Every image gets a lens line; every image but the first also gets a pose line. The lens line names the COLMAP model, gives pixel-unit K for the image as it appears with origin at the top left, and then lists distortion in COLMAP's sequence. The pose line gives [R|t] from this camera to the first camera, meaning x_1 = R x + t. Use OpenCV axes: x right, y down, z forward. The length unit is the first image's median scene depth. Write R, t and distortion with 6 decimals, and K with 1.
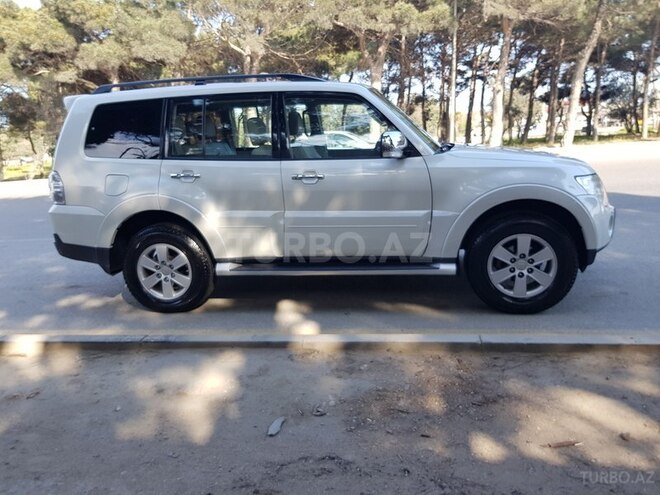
lens RADIAL K [[522.0, 0, 324.7], [0, 522.0, 248.5], [0, 0, 1]] dist [0.008339, -0.001159]
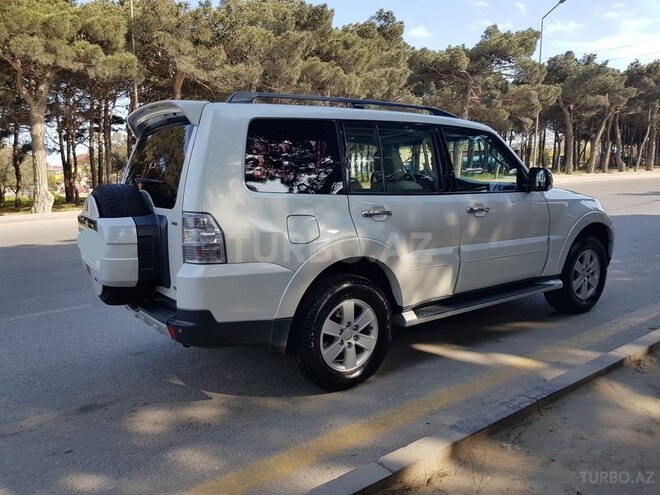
lens RADIAL K [[522.0, 0, 324.7], [0, 522.0, 248.5], [0, 0, 1]] dist [0.008339, -0.001159]
pose [[0.720359, -0.070089, 0.690051, -0.900444], [0.141121, 0.988882, -0.046878, -0.055357], [-0.679093, 0.131149, 0.722241, 0.461321]]
